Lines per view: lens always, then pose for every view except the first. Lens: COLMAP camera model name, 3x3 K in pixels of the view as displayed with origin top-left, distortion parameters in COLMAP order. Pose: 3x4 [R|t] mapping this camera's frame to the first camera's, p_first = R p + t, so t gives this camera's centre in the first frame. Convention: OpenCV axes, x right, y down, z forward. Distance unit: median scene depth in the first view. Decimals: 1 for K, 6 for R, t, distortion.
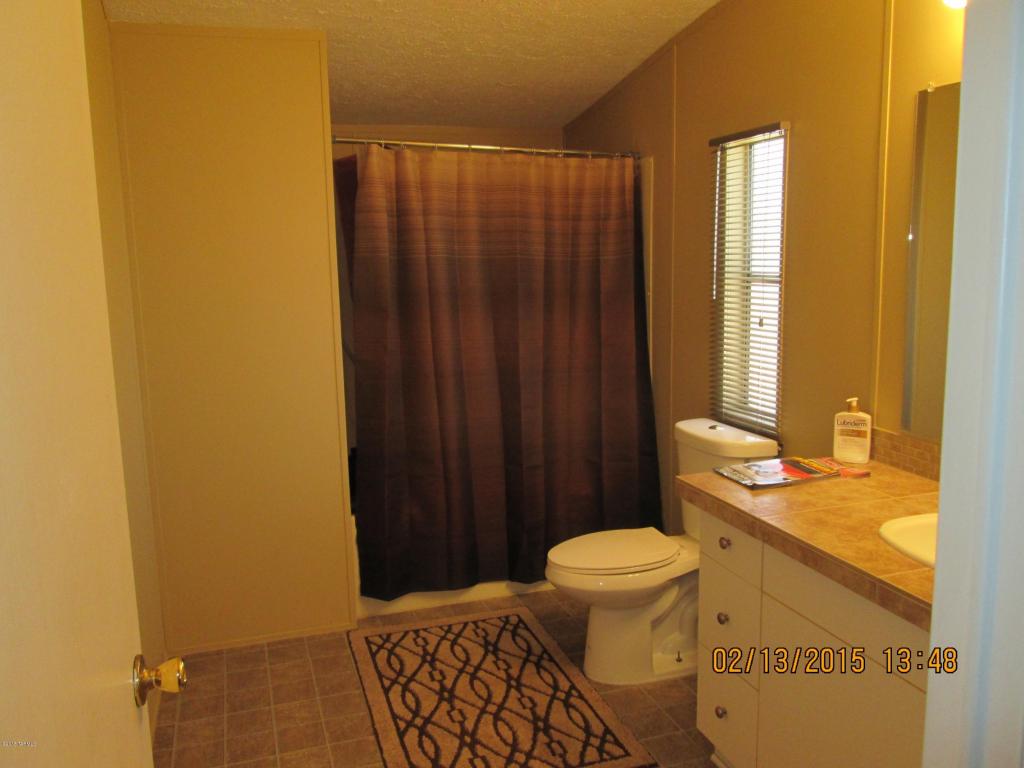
lens RADIAL K [[858.5, 0, 517.8], [0, 858.5, 384.4], [0, 0, 1]] dist [-0.043786, 0.020725]
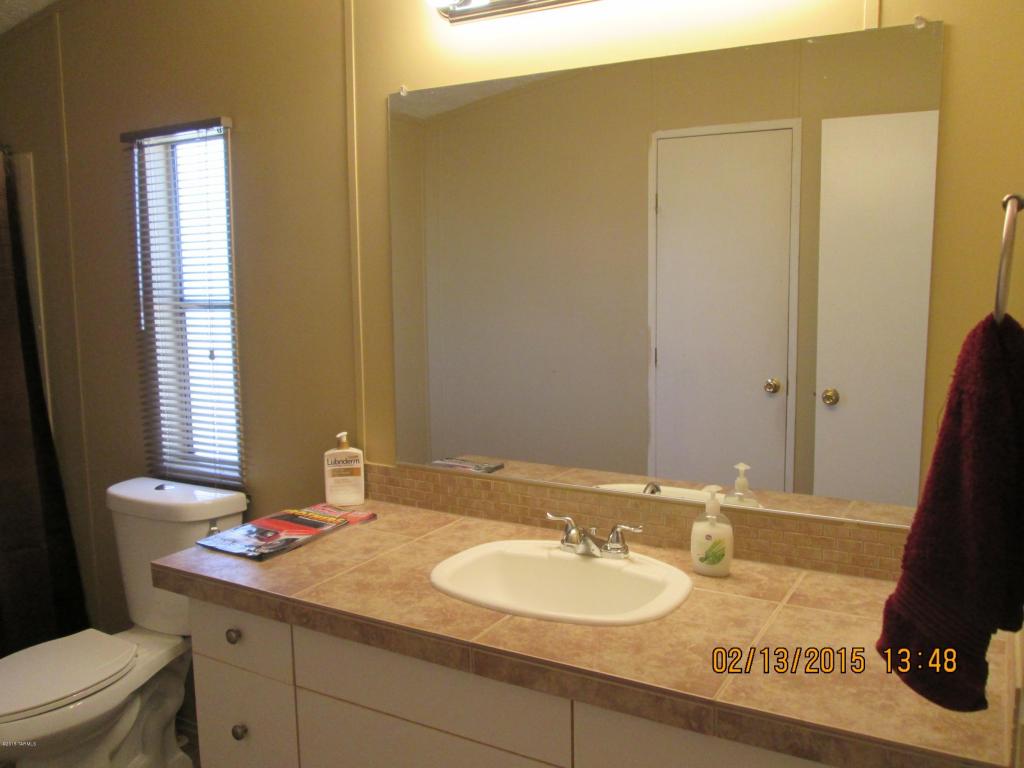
lens RADIAL K [[858.5, 0, 506.1], [0, 858.5, 383.0], [0, 0, 1]] dist [-0.043786, 0.020725]
pose [[0.749340, -0.071527, 0.658311, -0.052377], [0.099409, 0.995034, -0.005042, -0.011987], [-0.654681, 0.069220, 0.752729, 0.185303]]
